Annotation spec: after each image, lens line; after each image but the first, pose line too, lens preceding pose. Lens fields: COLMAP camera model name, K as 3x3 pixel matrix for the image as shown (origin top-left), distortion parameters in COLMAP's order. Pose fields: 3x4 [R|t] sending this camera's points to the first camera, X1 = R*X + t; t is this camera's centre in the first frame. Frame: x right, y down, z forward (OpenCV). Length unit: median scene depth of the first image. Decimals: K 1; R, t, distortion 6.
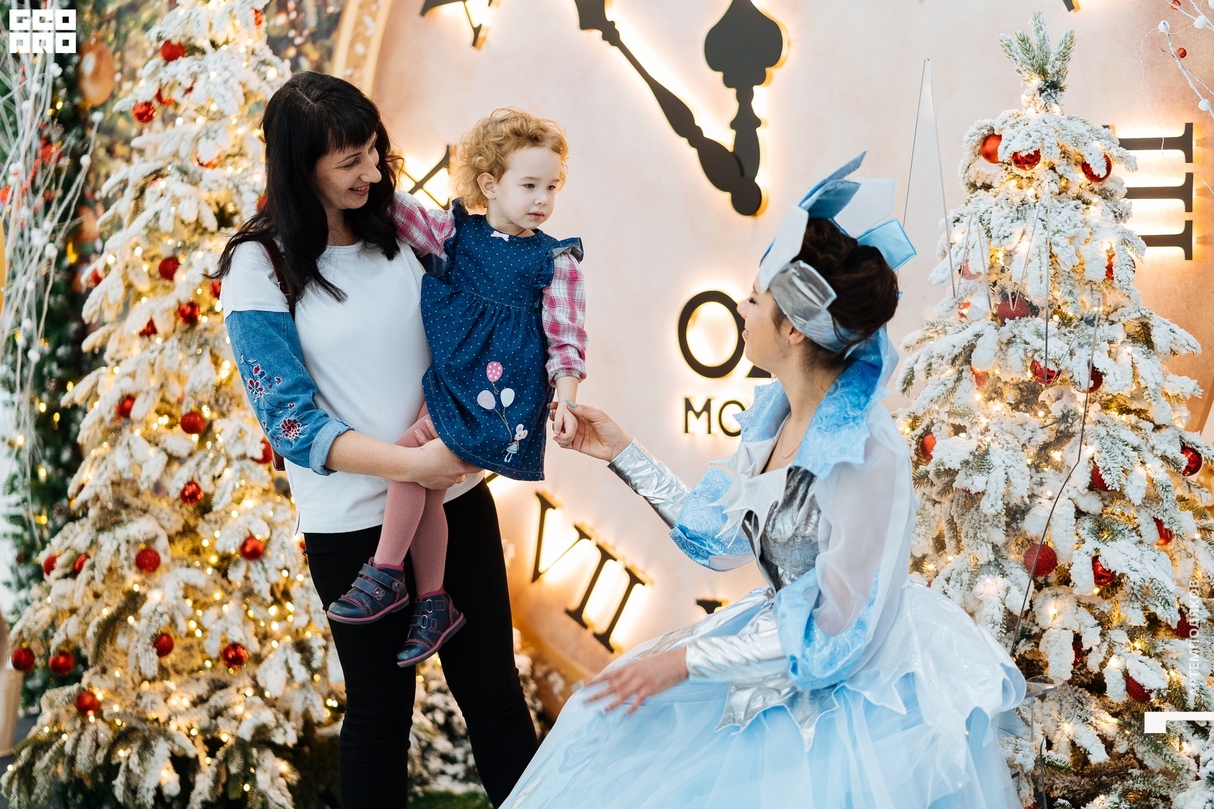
lens RADIAL K [[2928.1, 0, 598.7], [0, 2928.1, 408.0], [0, 0, 1]] dist [-0.041034, 0.000000]
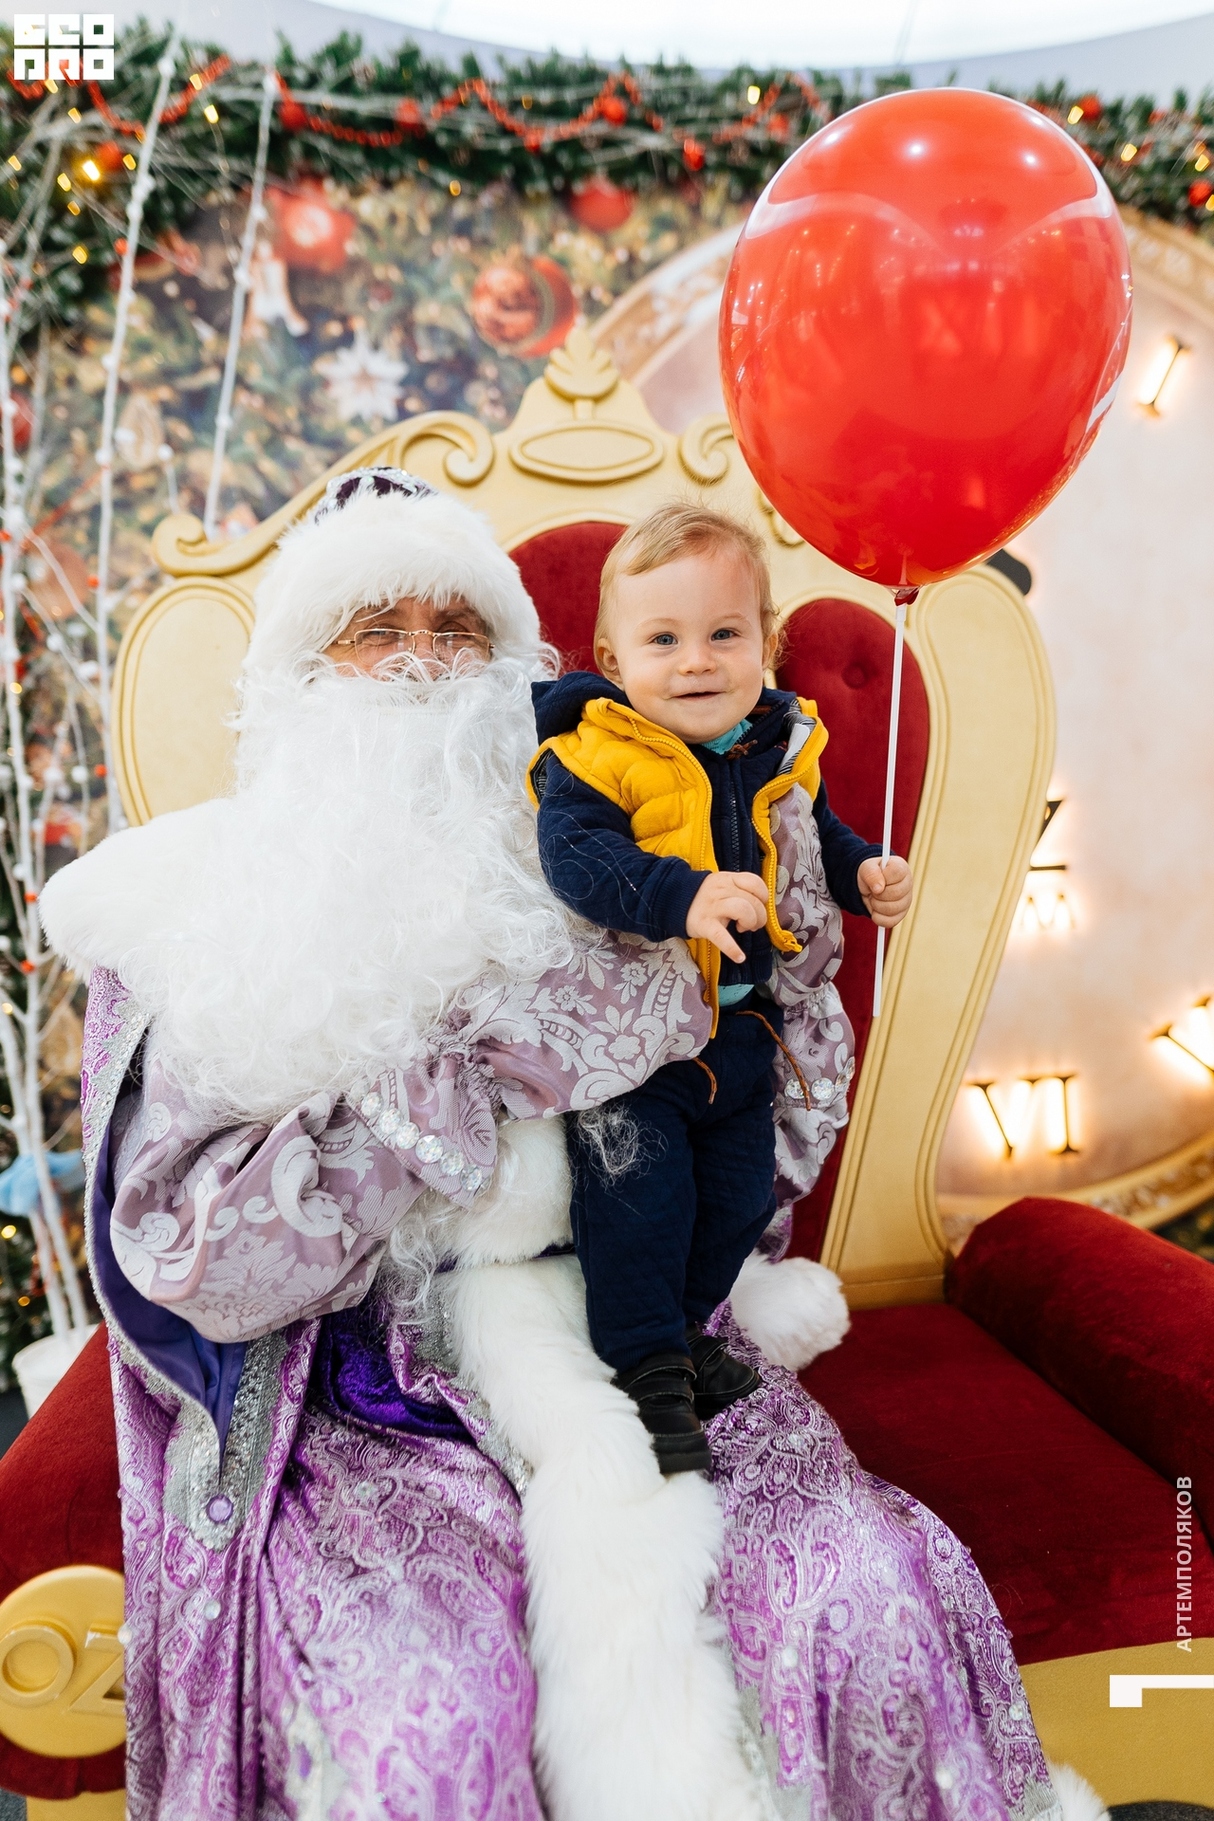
lens RADIAL K [[1330.2, 0, 621.9], [0, 1330.2, 892.6], [0, 0, 1]] dist [-0.002529, 0.005199]
pose [[0.638293, -0.032013, 0.769128, -0.433971], [0.094345, 0.994856, -0.036887, 0.000569], [-0.763990, 0.096108, 0.638030, 0.787449]]
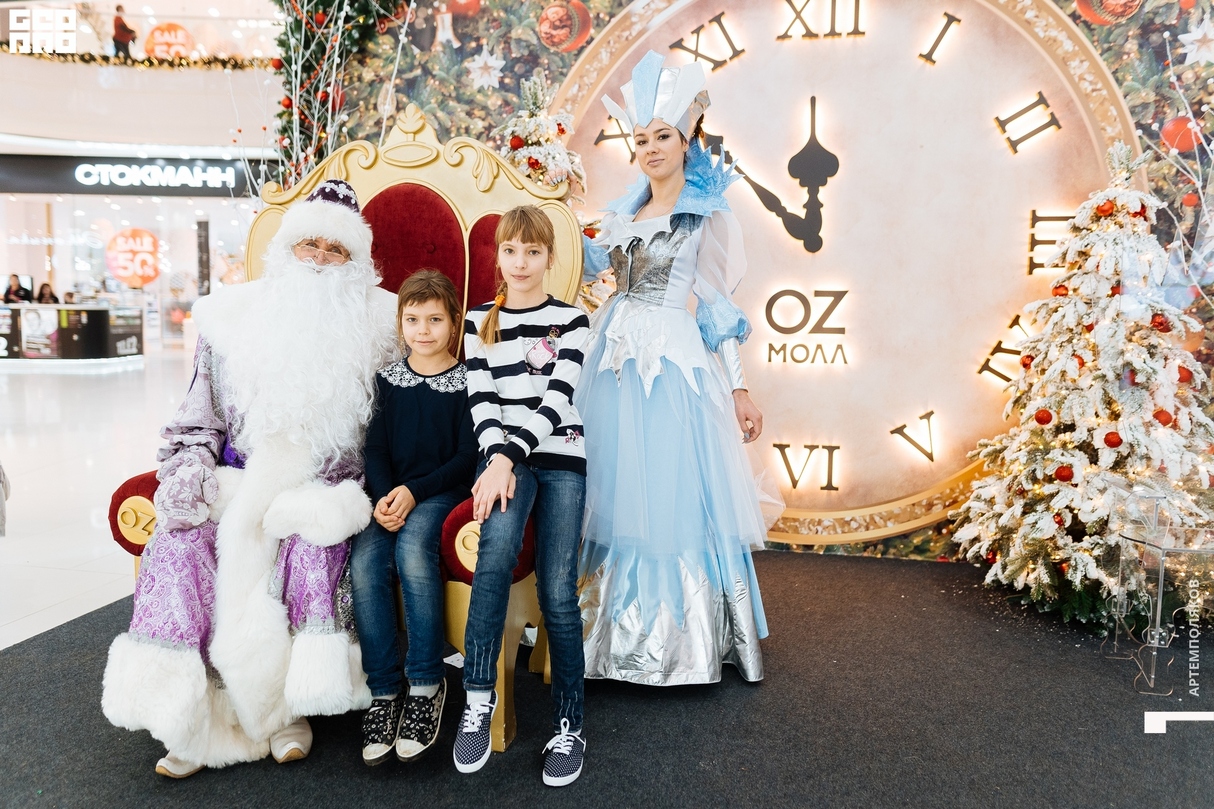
lens RADIAL K [[886.8, 0, 574.9], [0, 886.8, 405.4], [0, 0, 1]] dist [-0.002529, 0.005199]
pose [[0.880095, -0.034656, 0.473531, -0.381298], [0.012506, 0.998679, 0.049847, 0.006866], [-0.474633, -0.037948, 0.879366, 0.534512]]
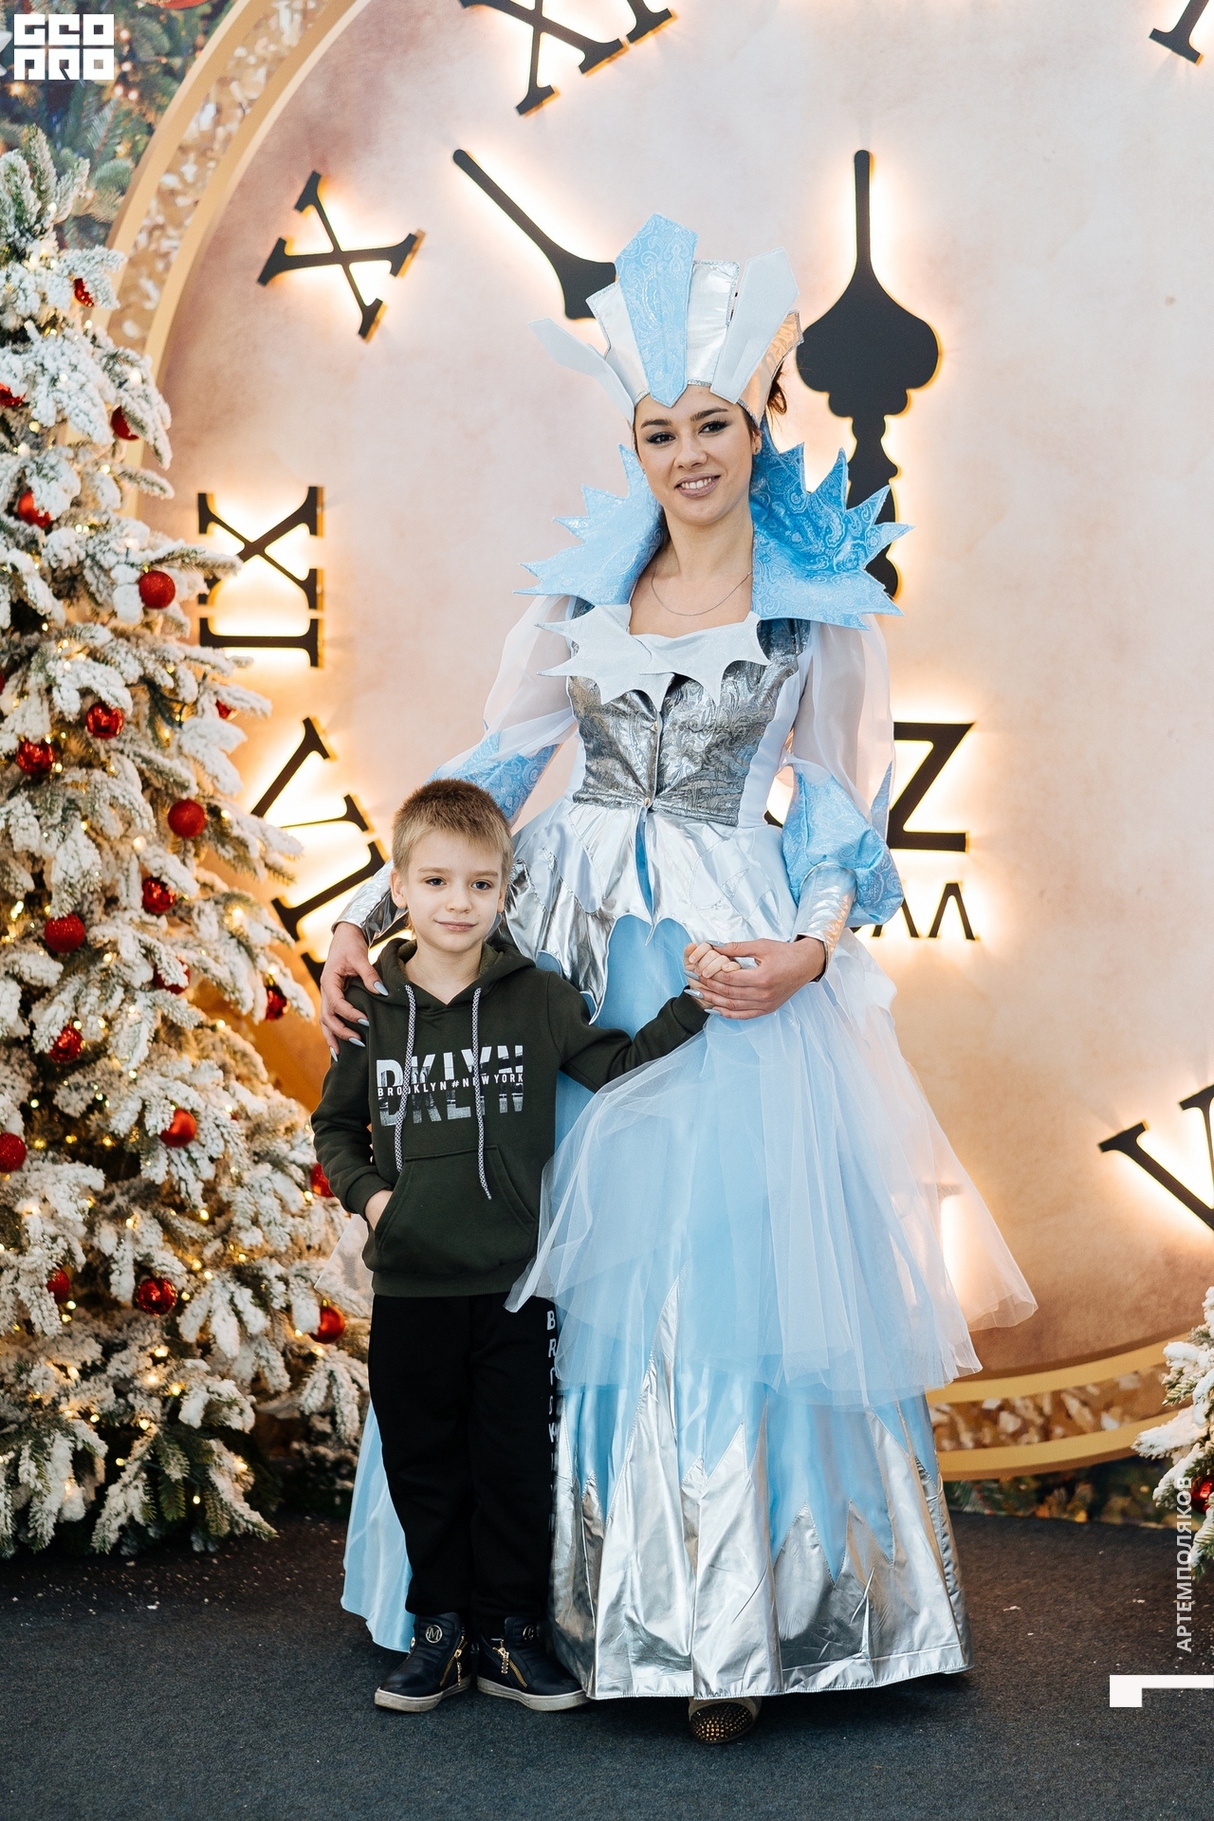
lens RADIAL K [[4753.6, 0, 539.2], [0, 4753.6, 1007.6], [0, 0, 1]] dist [-0.010955, 0.000000]
pose [[0.940294, -0.028409, 0.339176, -0.391541], [0.012164, 0.998679, 0.049926, -0.029244], [-0.340146, -0.042819, 0.939397, -0.005048]]
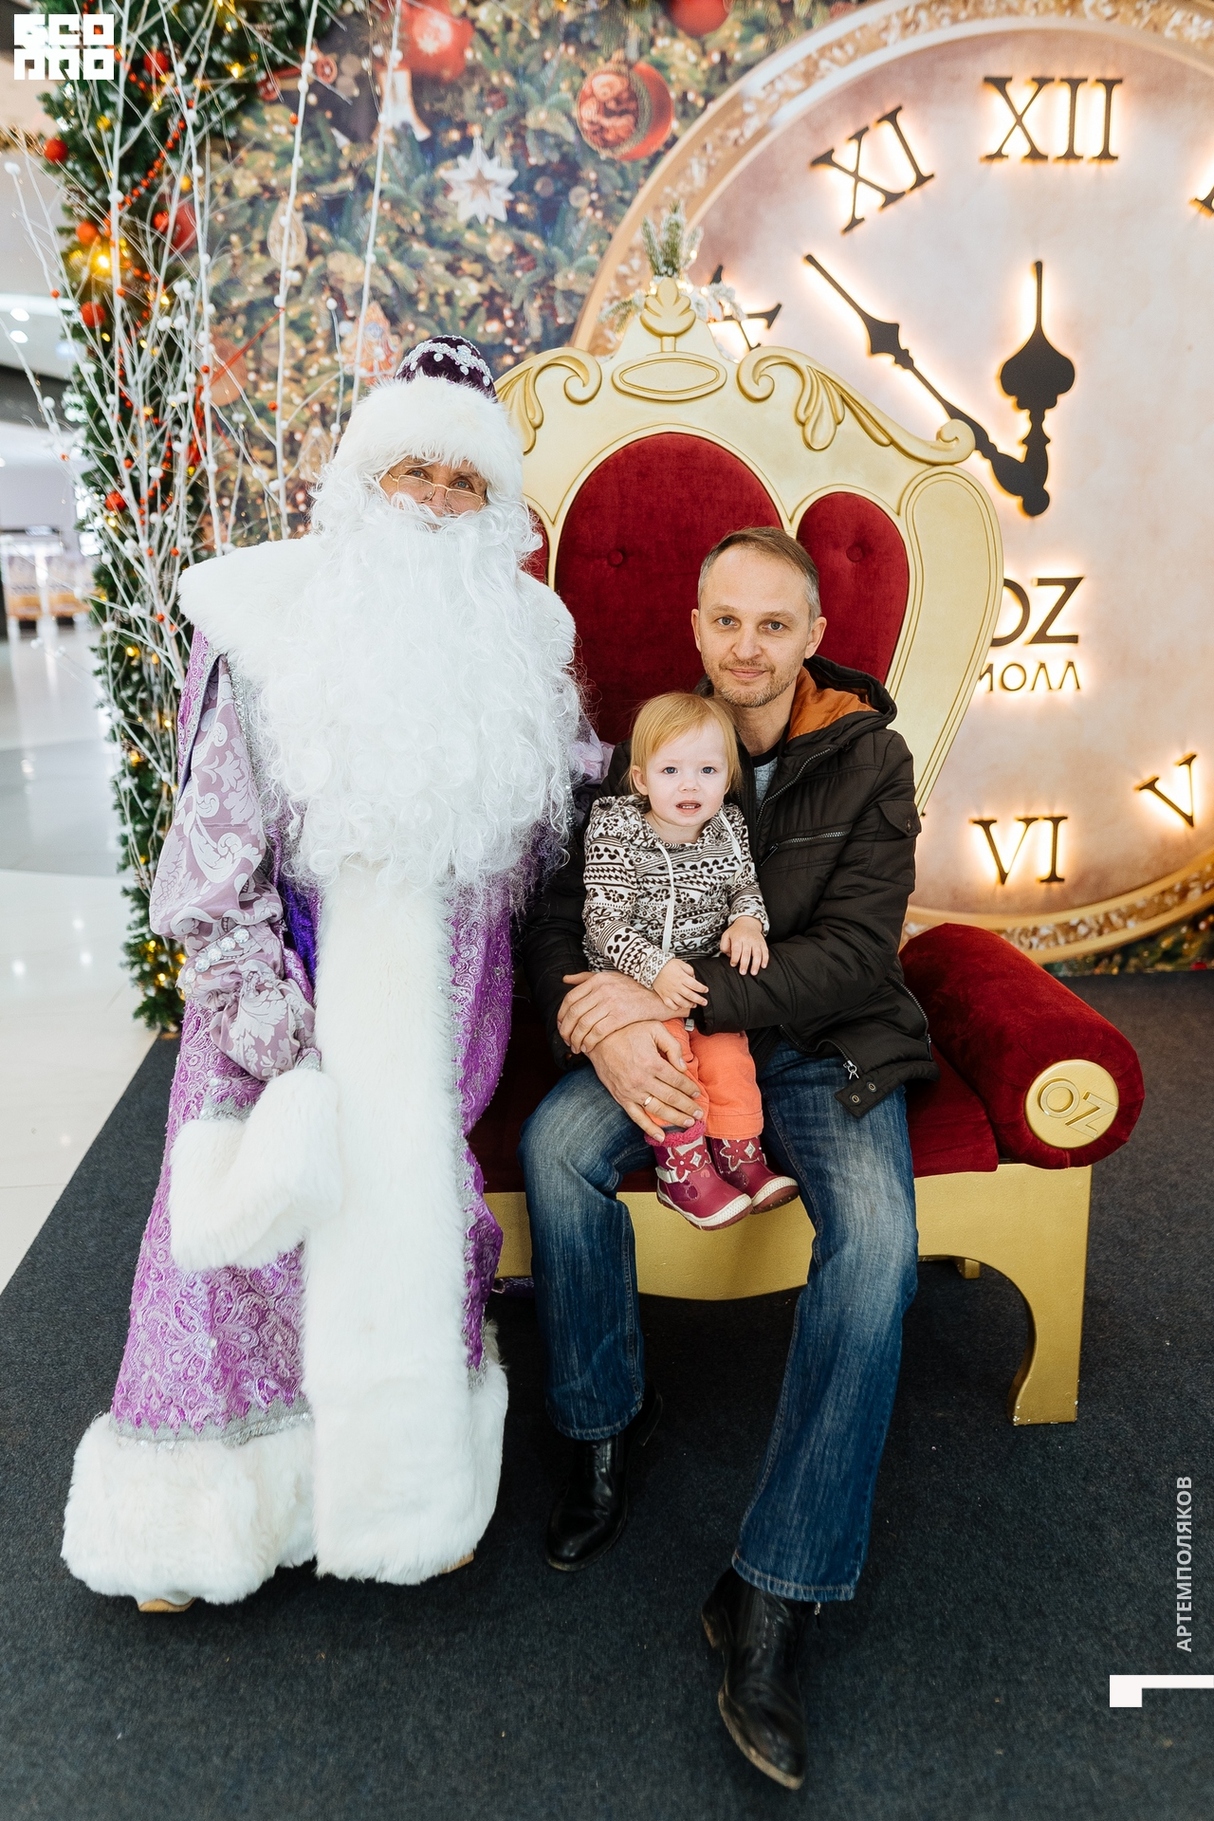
lens RADIAL K [[1361.0, 0, 598.2], [0, 1361.0, 848.9], [0, 0, 1]] dist [-0.005118, 0.011676]
pose [[0.693171, -0.159768, 0.702843, -0.514100], [0.058206, 0.984347, 0.166353, -0.032629], [-0.718420, -0.074402, 0.691620, 0.712373]]
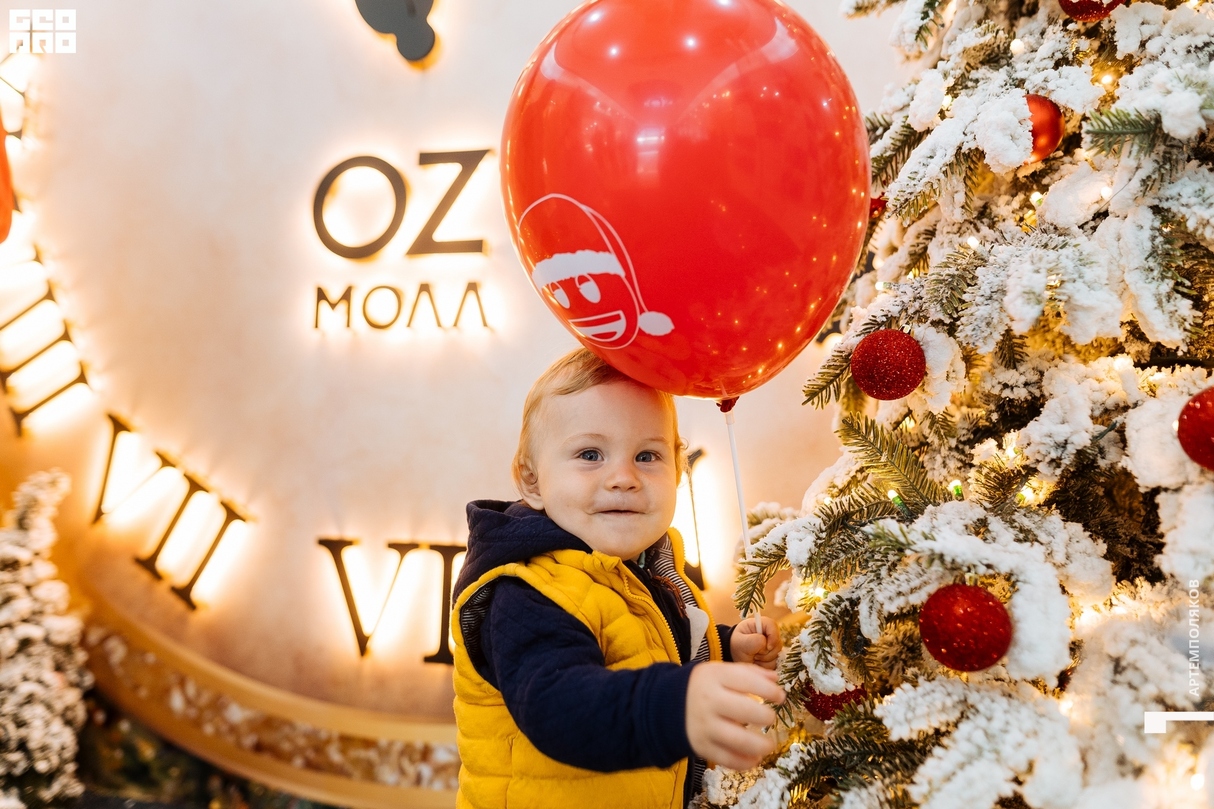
lens RADIAL K [[886.8, 0, 604.8], [0, 886.8, 394.8], [0, 0, 1]] dist [-0.002529, 0.005199]
pose [[0.909799, 0.071083, 0.408917, 0.003718], [-0.011266, 0.989092, -0.146871, 0.062234], [-0.414896, 0.129016, 0.900675, 0.759932]]
